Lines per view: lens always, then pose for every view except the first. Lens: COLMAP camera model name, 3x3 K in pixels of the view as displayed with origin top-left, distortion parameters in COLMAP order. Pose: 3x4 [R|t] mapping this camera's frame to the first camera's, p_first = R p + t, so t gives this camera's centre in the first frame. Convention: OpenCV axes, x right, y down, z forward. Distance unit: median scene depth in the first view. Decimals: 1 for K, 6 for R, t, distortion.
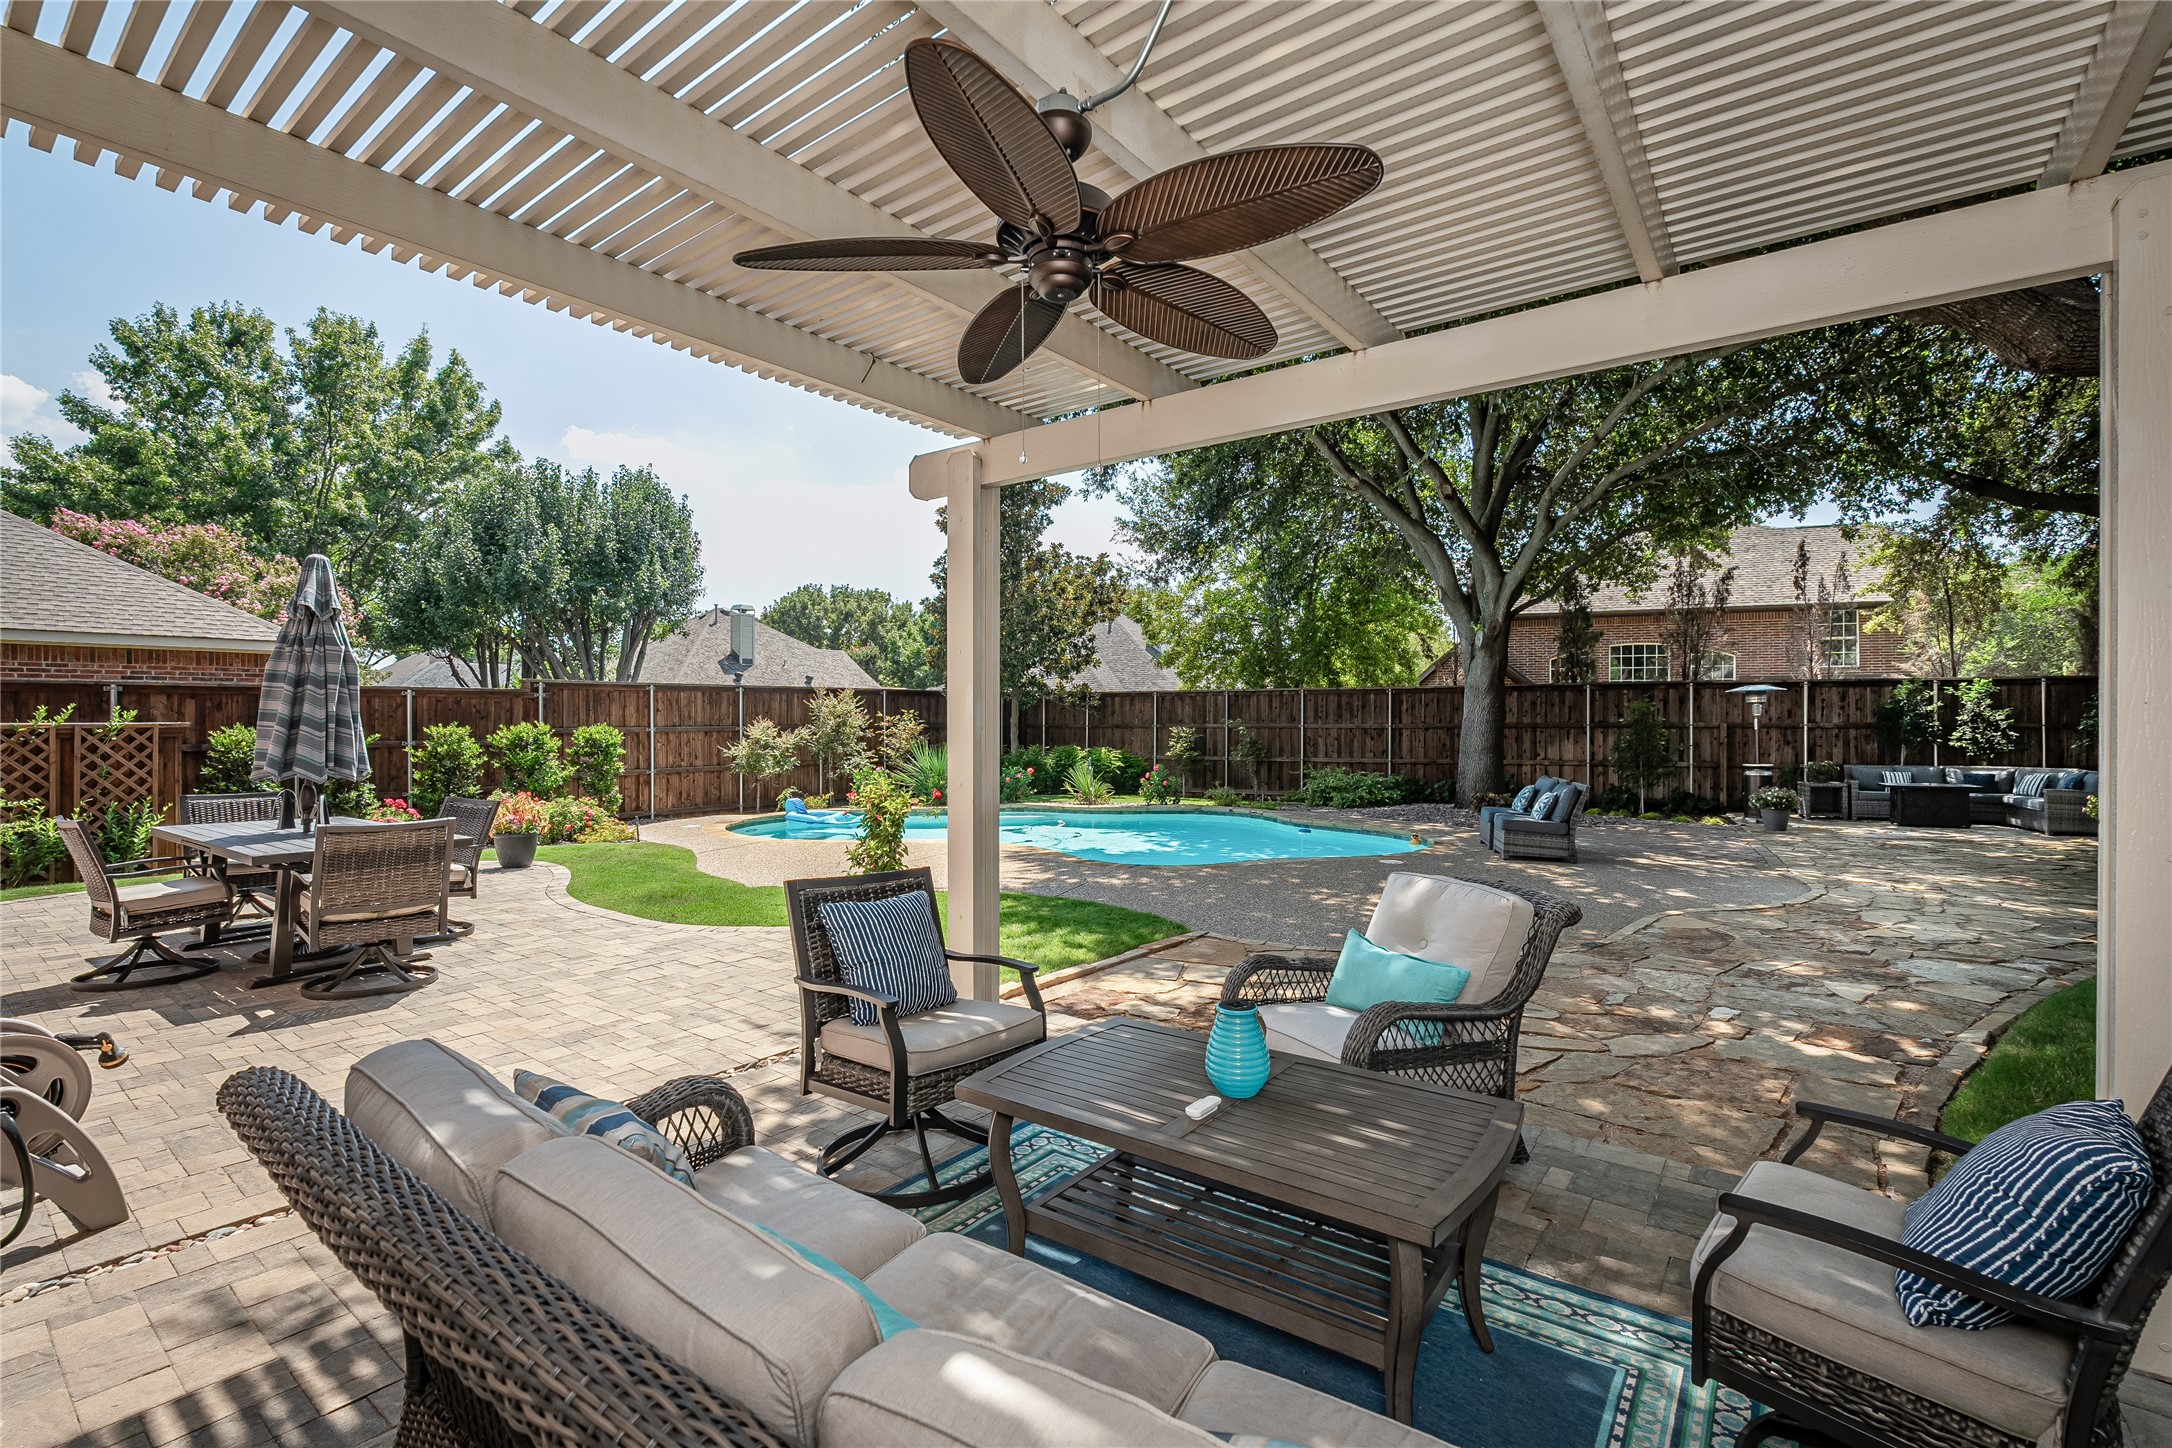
lens RADIAL K [[948.9, 0, 1084.3], [0, 948.9, 726.0], [0, 0, 1]] dist [-0.005313, -0.000658]
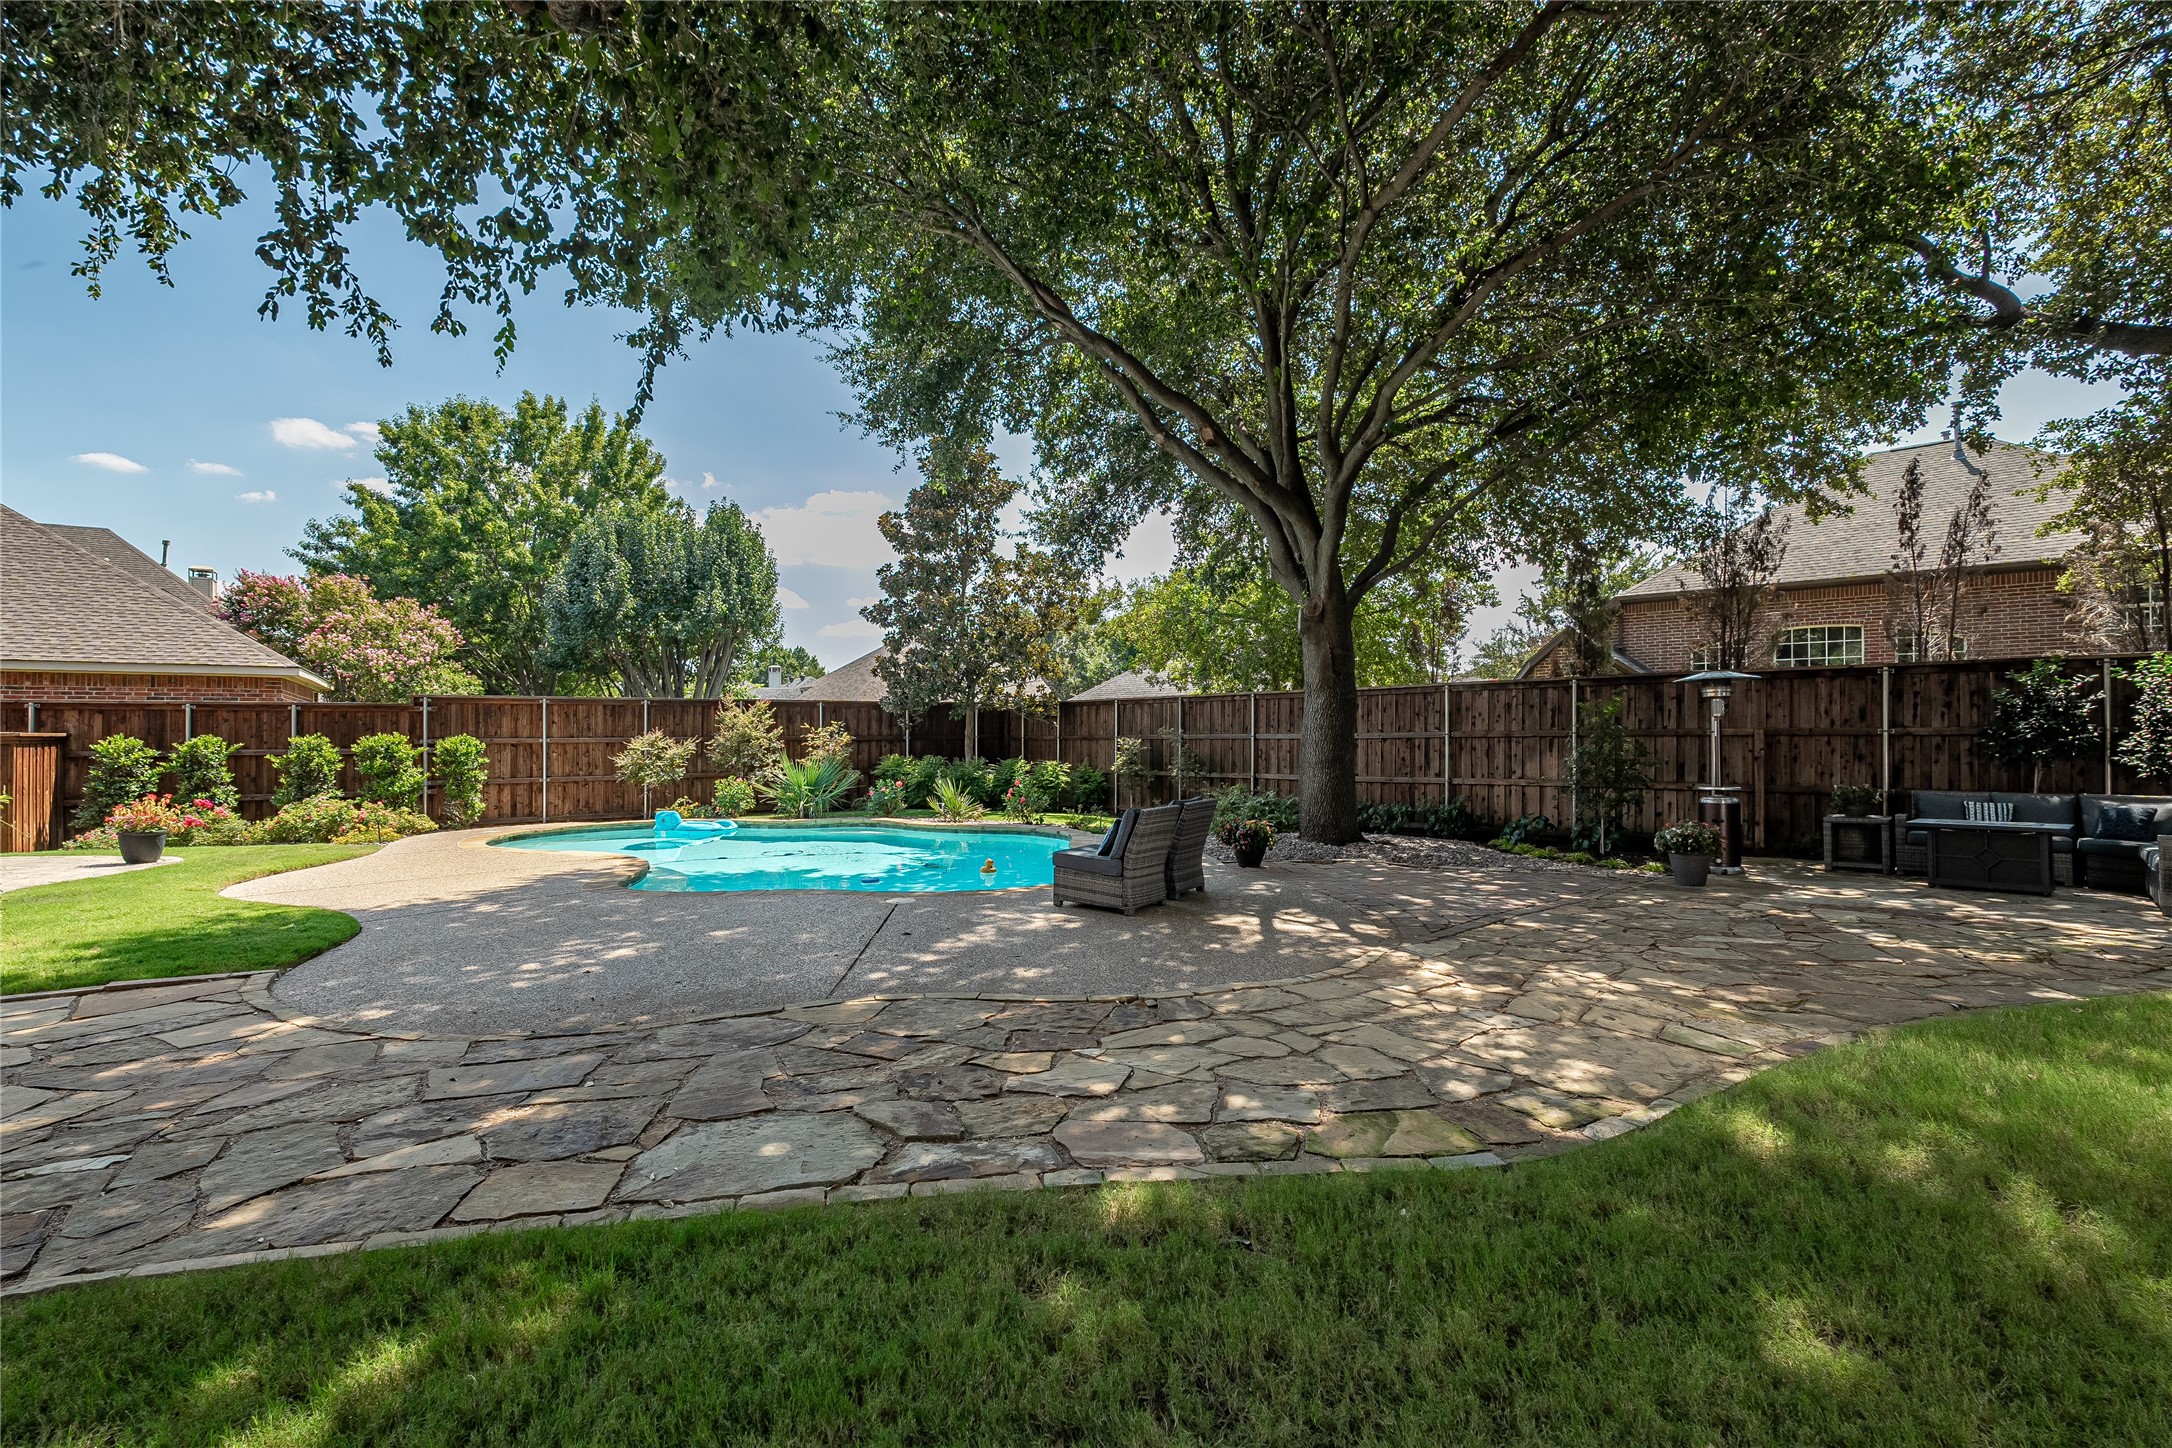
lens RADIAL K [[948.9, 0, 1076.9], [0, 948.9, 725.8], [0, 0, 1]] dist [-0.005313, -0.000658]
pose [[0.945549, -0.006738, -0.325411, 0.395285], [0.001005, 0.999841, -0.017782, 0.005868], [0.325479, 0.016486, 0.945405, 0.159985]]
